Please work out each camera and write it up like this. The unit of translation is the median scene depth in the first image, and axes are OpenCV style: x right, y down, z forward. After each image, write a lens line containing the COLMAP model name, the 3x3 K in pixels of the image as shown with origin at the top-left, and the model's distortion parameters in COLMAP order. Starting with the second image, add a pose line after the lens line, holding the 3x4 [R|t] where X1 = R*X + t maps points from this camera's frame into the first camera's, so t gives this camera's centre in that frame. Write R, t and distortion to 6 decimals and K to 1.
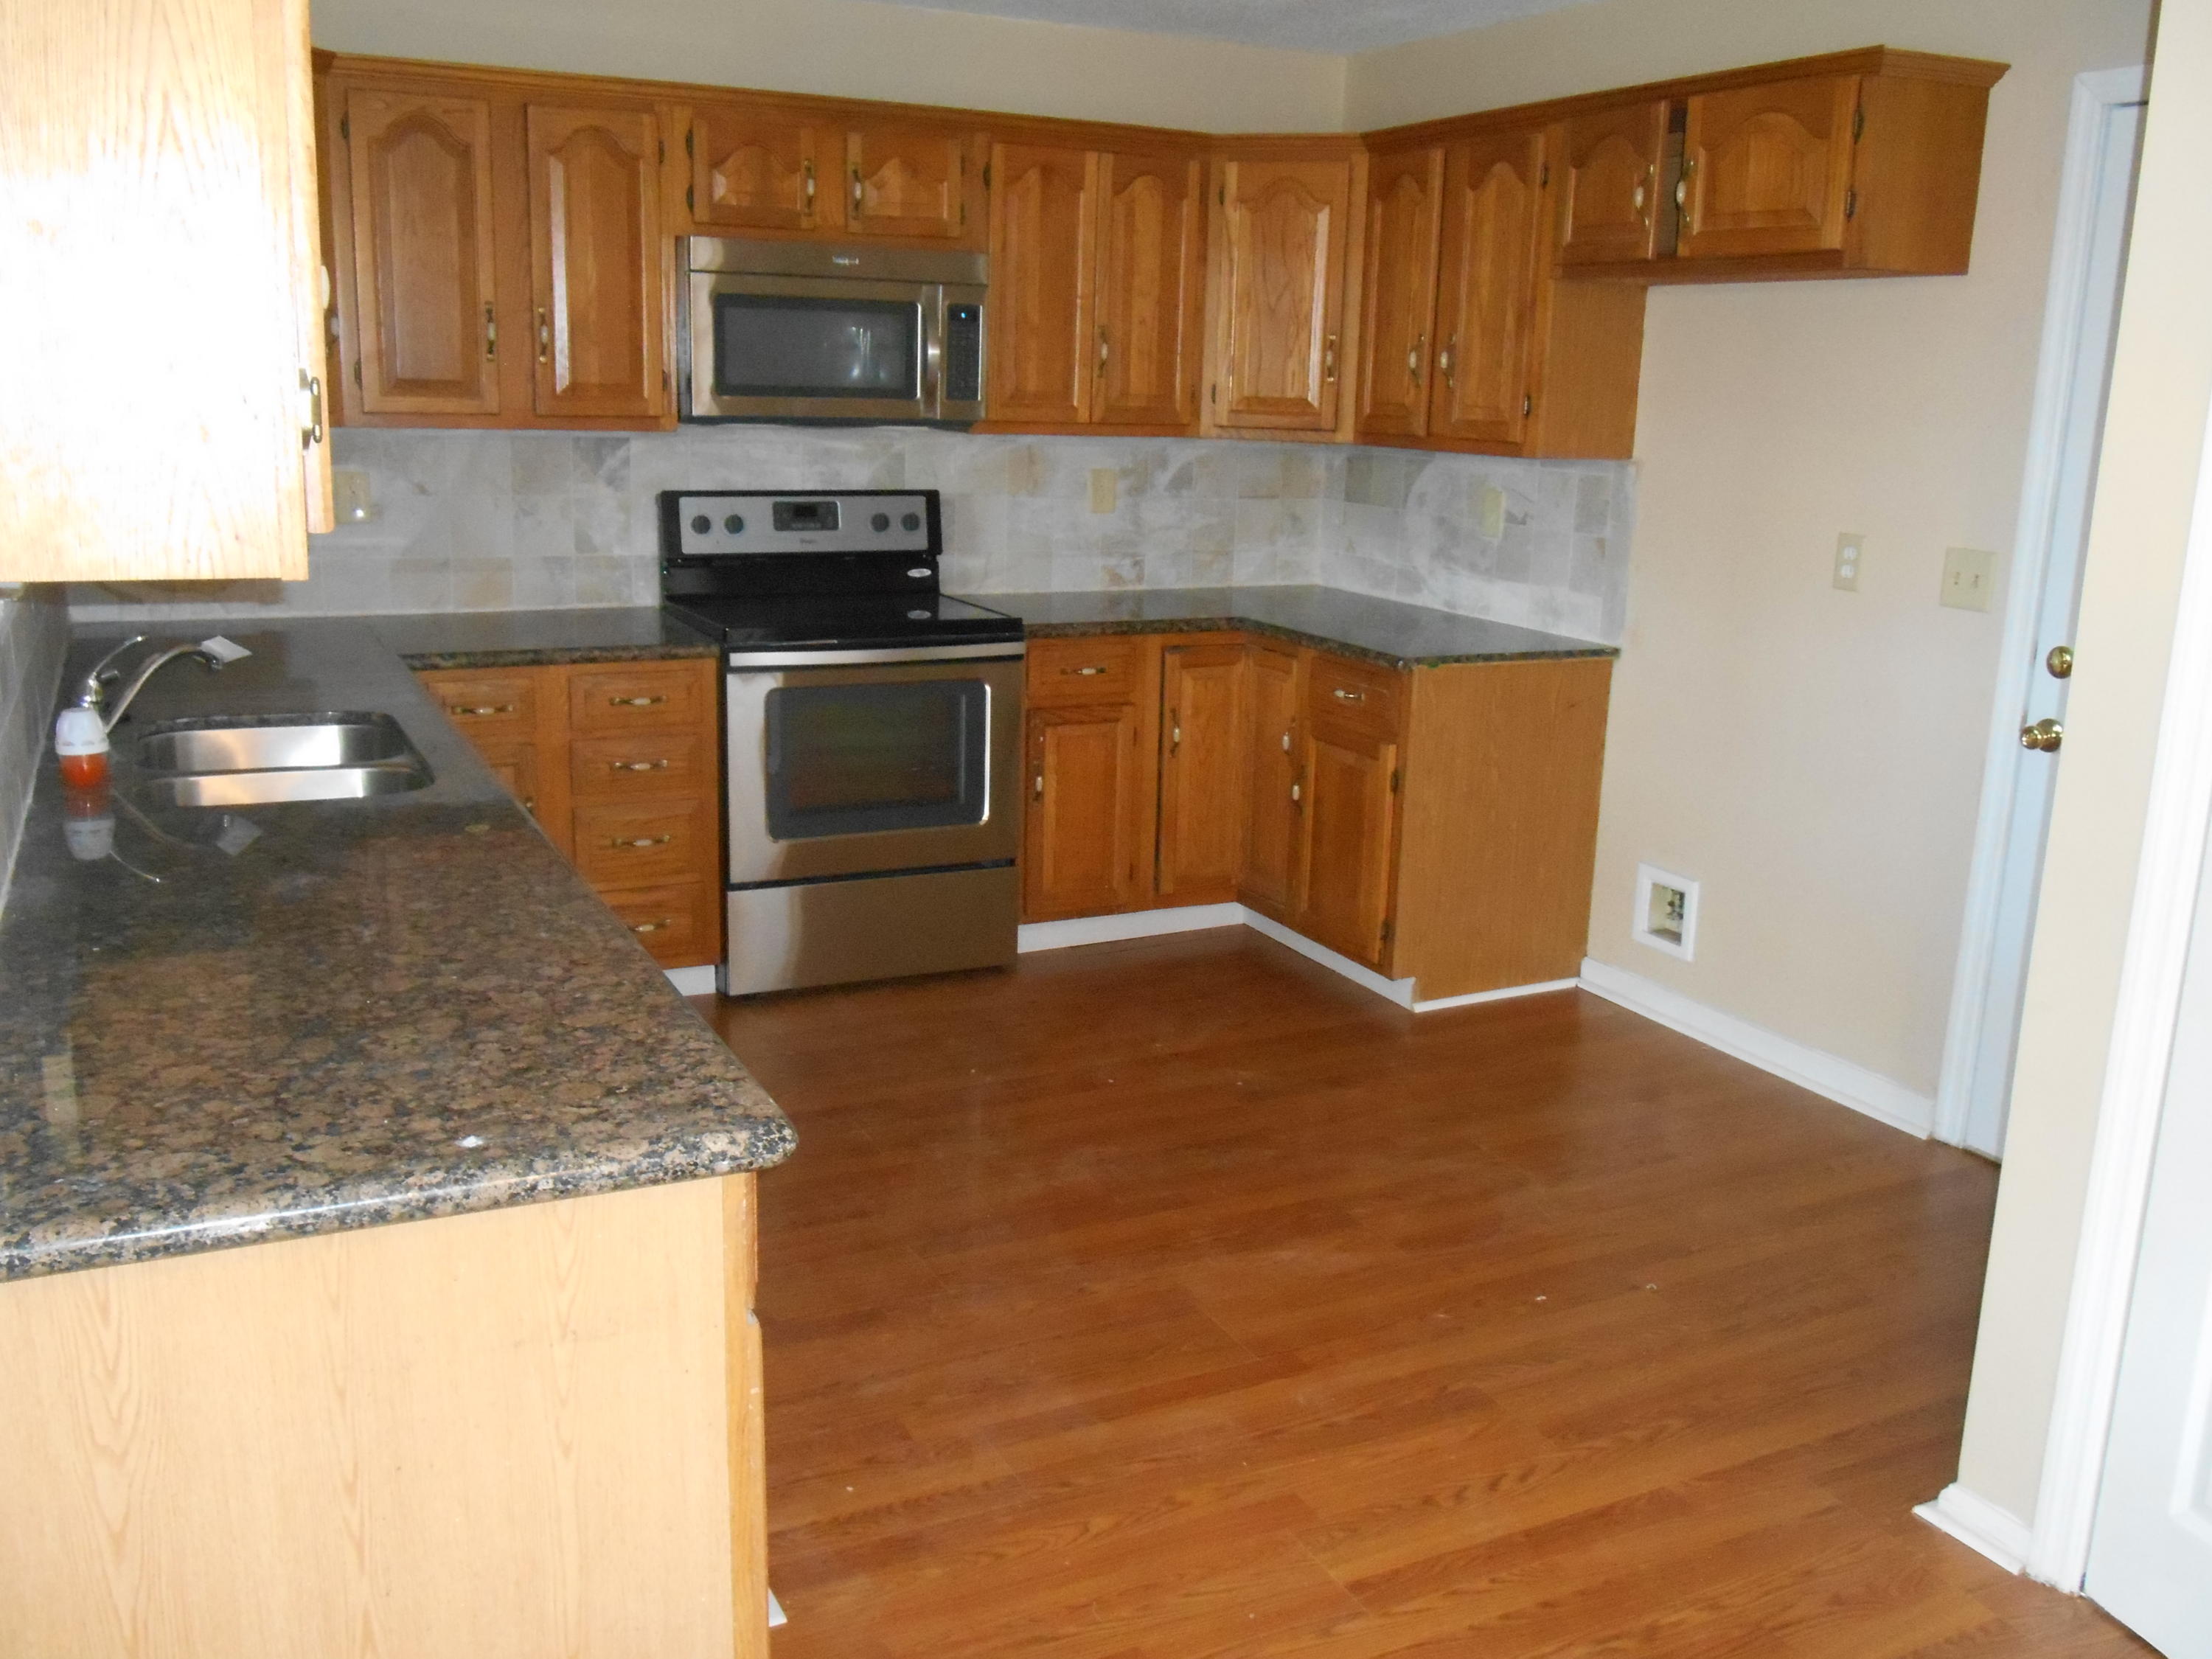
lens RADIAL K [[1918.8, 0, 1105.5], [0, 1918.8, 821.4], [0, 0, 1]] dist [-0.036708, 0.027783]
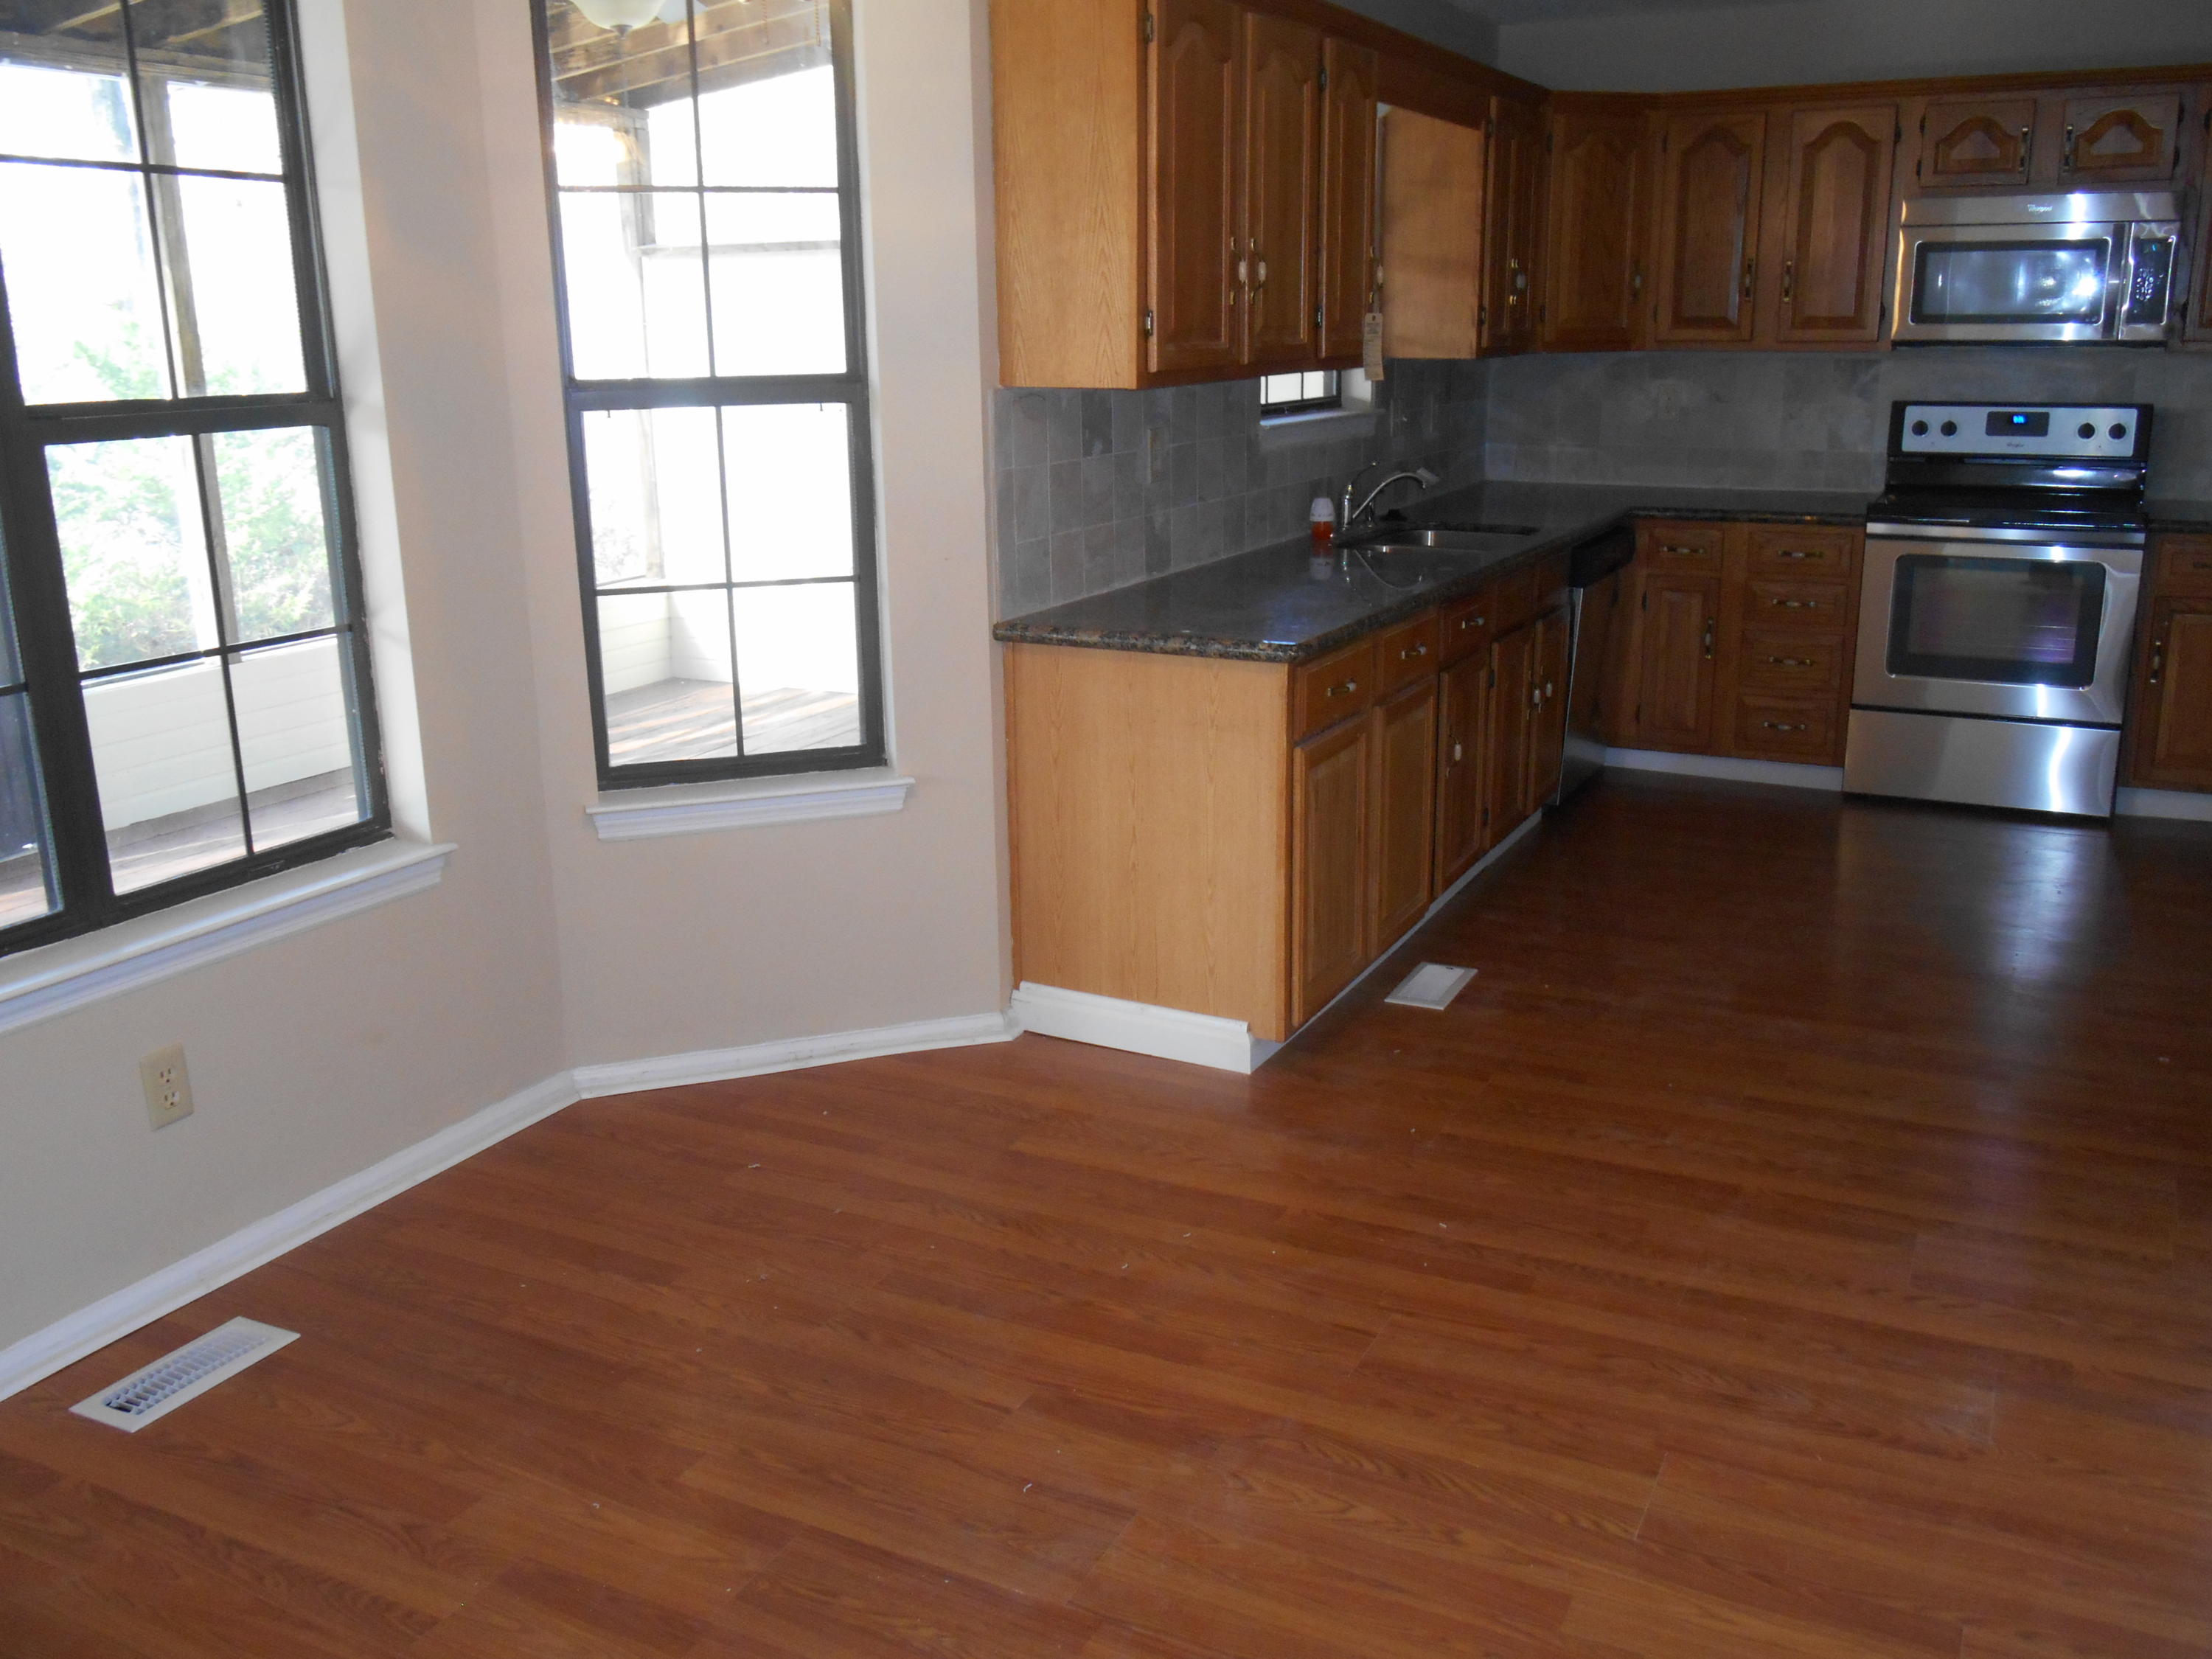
lens RADIAL K [[1918.8, 0, 1119.7], [0, 1918.8, 823.5], [0, 0, 1]] dist [-0.036708, 0.027783]
pose [[0.607078, 0.171542, -0.775905, 0.522213], [-0.152966, 0.983387, 0.097731, 0.062563], [0.779780, 0.059357, 0.623233, -0.186859]]
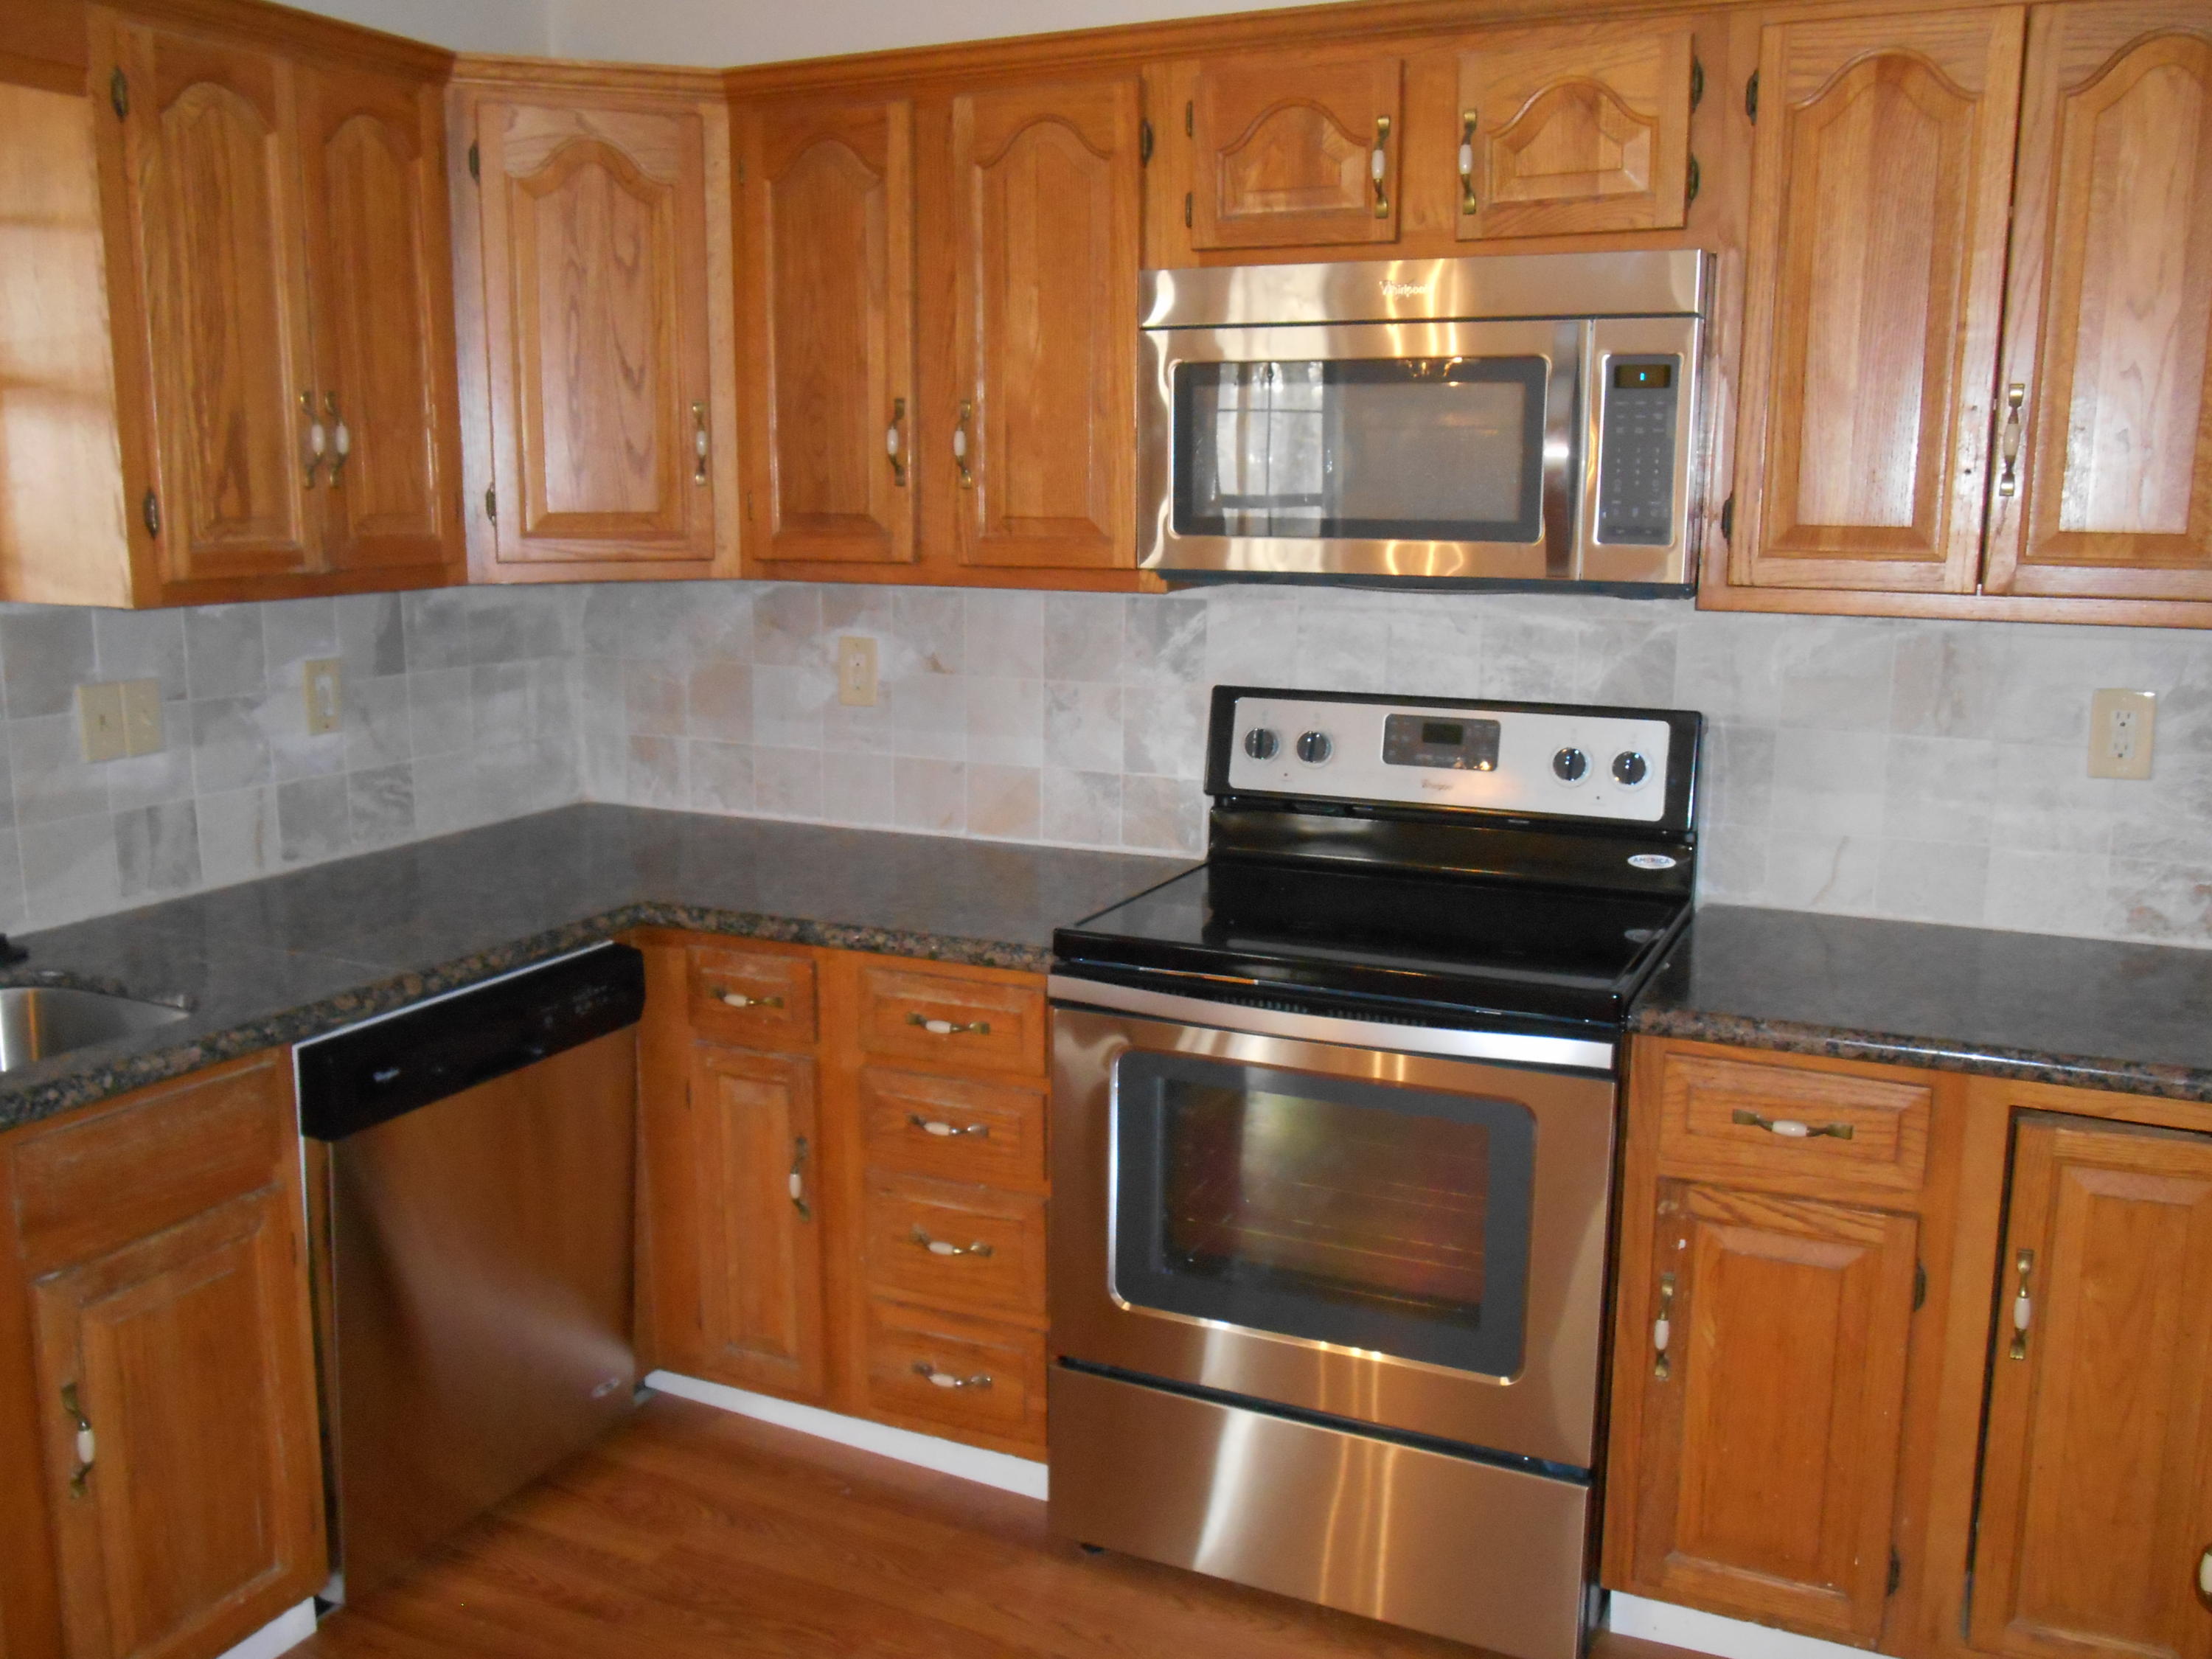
lens RADIAL K [[1918.8, 0, 1104.2], [0, 1918.8, 827.2], [0, 0, 1]] dist [-0.036708, 0.027783]
pose [[0.619317, 0.116223, -0.776492, 0.255884], [-0.165540, 0.986080, 0.015562, -0.140029], [0.767492, 0.118903, 0.629935, 0.623068]]
